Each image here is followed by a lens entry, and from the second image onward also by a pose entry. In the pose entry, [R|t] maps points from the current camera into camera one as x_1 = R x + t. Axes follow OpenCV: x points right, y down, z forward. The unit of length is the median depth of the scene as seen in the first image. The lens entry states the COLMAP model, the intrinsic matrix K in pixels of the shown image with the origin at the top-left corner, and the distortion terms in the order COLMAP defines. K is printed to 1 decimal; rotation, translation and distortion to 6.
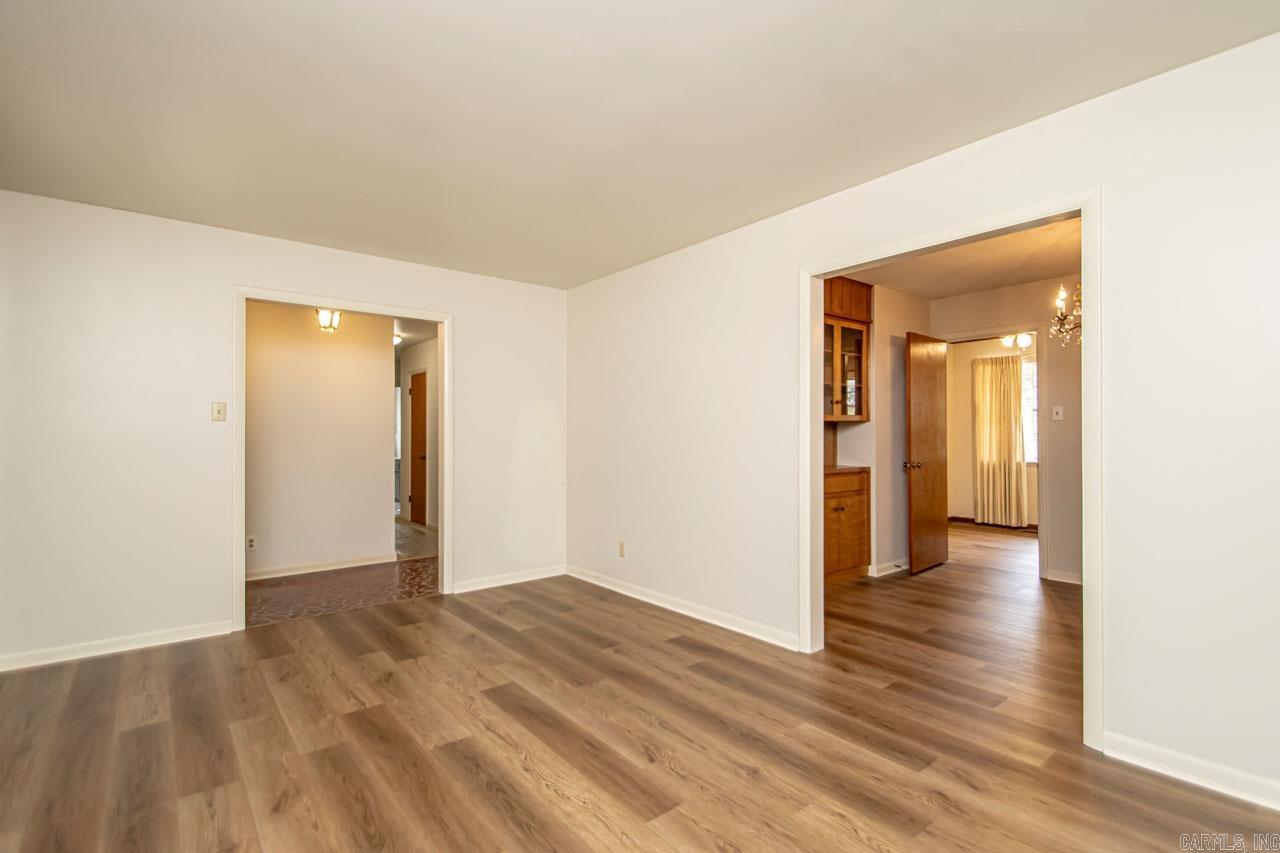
lens RADIAL K [[610.2, 0, 643.1], [0, 610.2, 428.5], [0, 0, 1]] dist [0.000535, -0.009117]
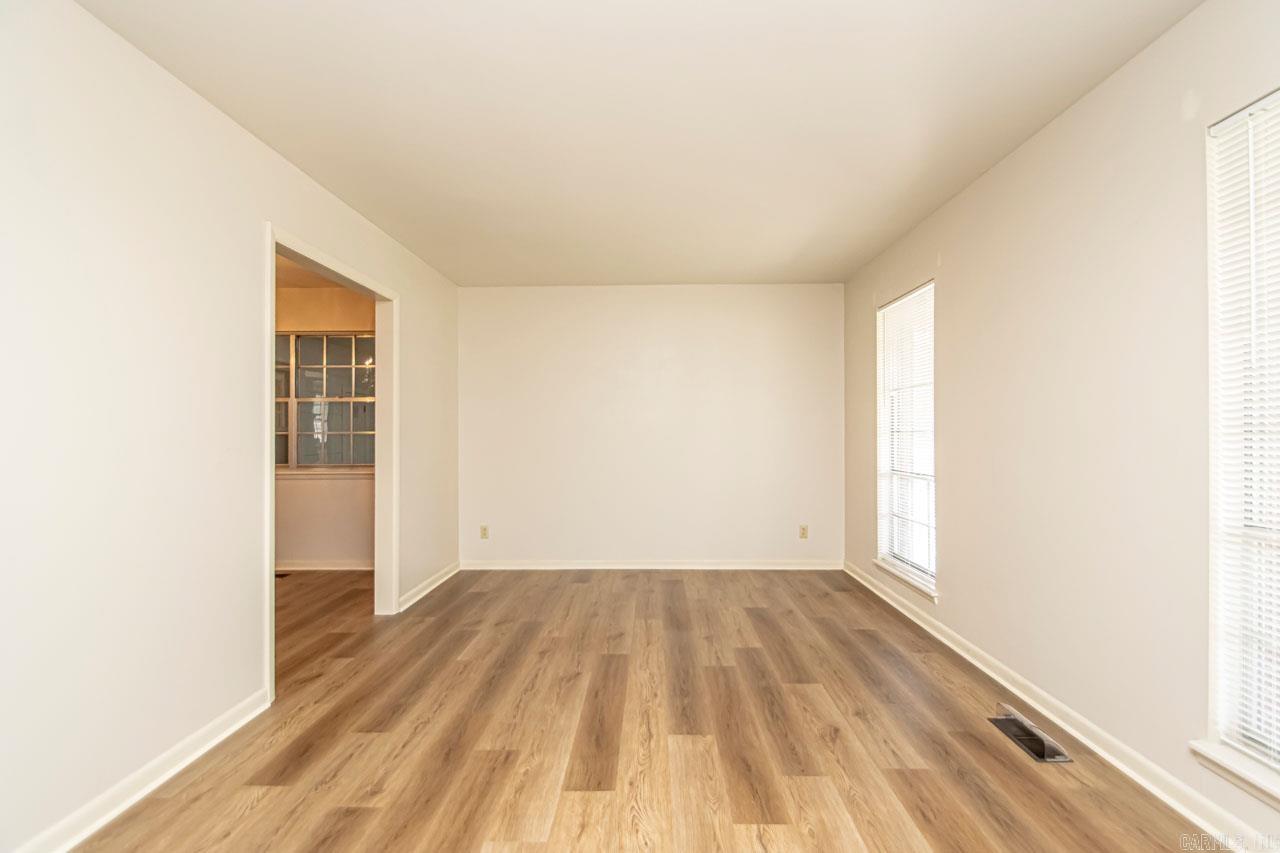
lens RADIAL K [[610.2, 0, 640.7], [0, 610.2, 427.9], [0, 0, 1]] dist [0.000535, -0.009117]
pose [[-0.772212, 0.010010, 0.635286, -0.891383], [0.001725, 0.999905, -0.013658, 0.010211], [-0.635363, -0.009451, -0.772156, 1.815360]]
